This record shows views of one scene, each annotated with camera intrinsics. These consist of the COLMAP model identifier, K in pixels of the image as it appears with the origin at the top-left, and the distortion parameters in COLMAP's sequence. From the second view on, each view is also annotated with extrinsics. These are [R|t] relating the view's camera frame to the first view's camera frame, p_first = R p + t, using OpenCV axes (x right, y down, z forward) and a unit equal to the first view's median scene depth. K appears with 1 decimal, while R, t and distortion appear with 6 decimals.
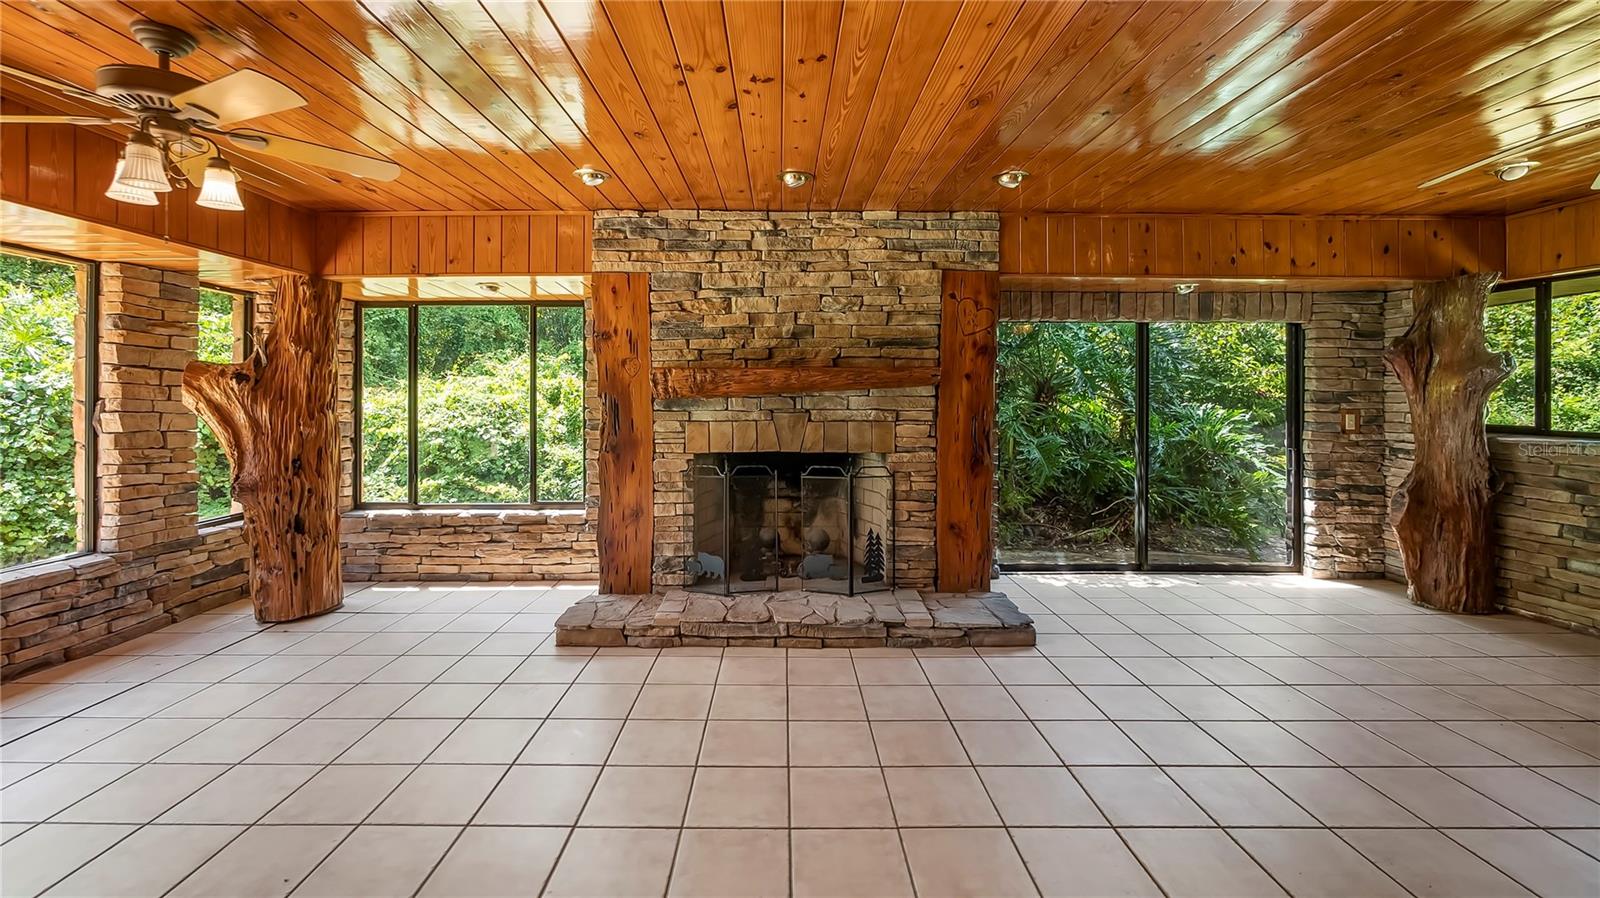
lens RADIAL K [[650.9, 0, 784.8], [0, 650.9, 394.7], [0, 0, 1]] dist [-0.003043, -0.000130]
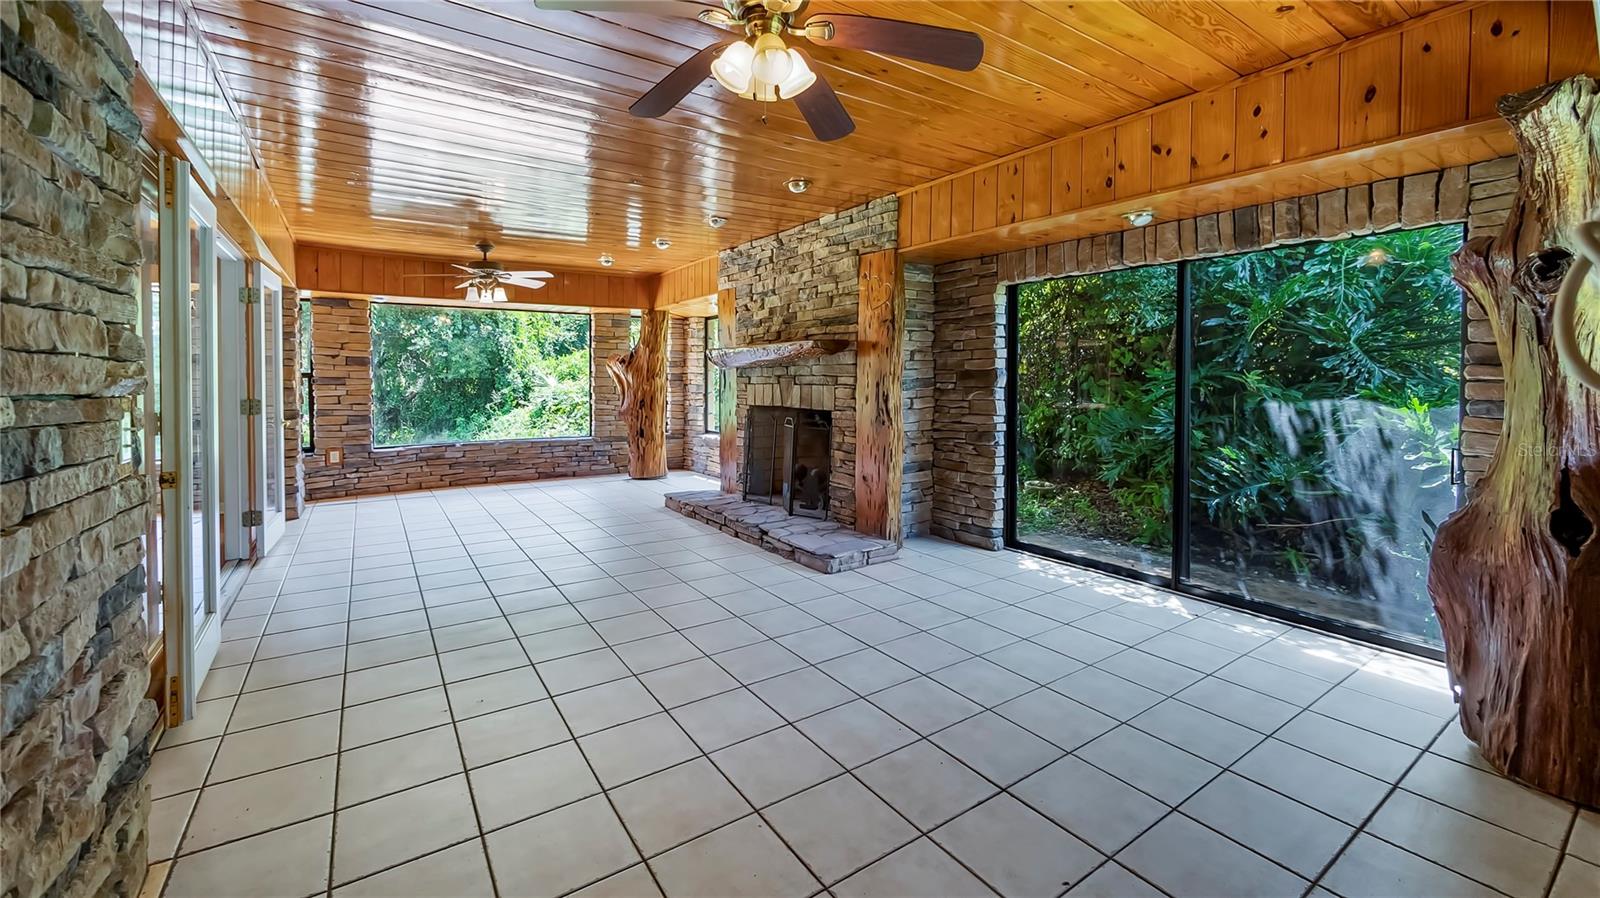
lens RADIAL K [[650.9, 0, 803.1], [0, 650.9, 382.5], [0, 0, 1]] dist [-0.003043, -0.000130]
pose [[0.558425, 0.004504, -0.829543, 1.158660], [0.005404, 0.999944, 0.009067, 0.024504], [0.829537, -0.009546, 0.558370, 0.267115]]
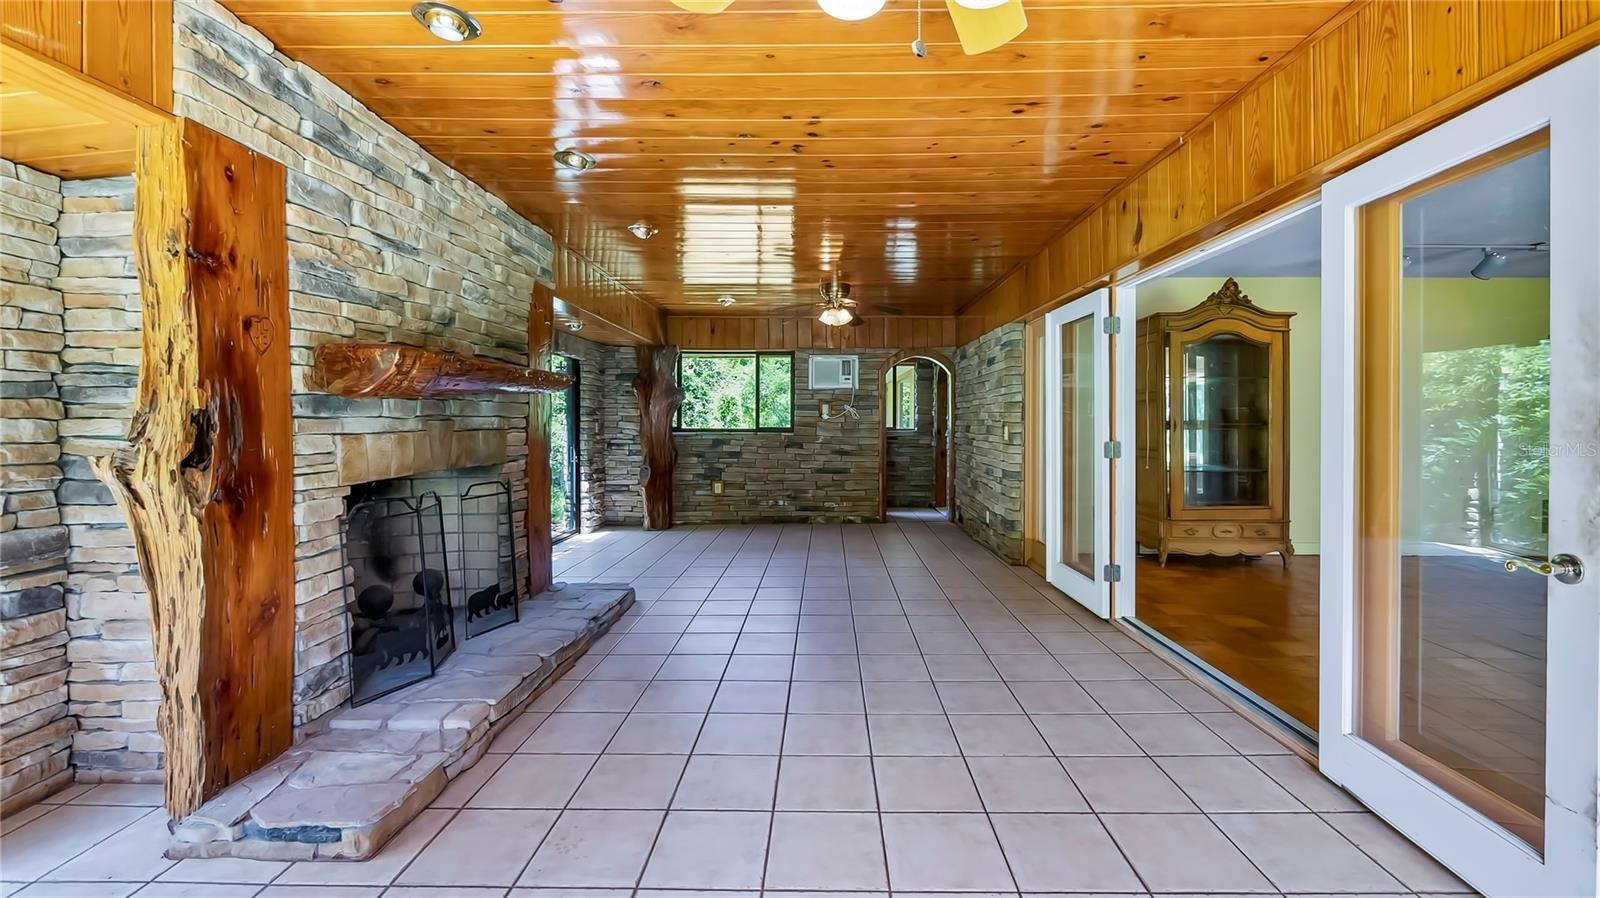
lens RADIAL K [[650.9, 0, 816.1], [0, 650.9, 421.9], [0, 0, 1]] dist [-0.003043, -0.000130]
pose [[0.000526, -0.003117, 0.999995, -0.758063], [-0.003152, 0.999990, 0.003118, 0.025521], [-0.999995, -0.003153, 0.000516, 0.550850]]
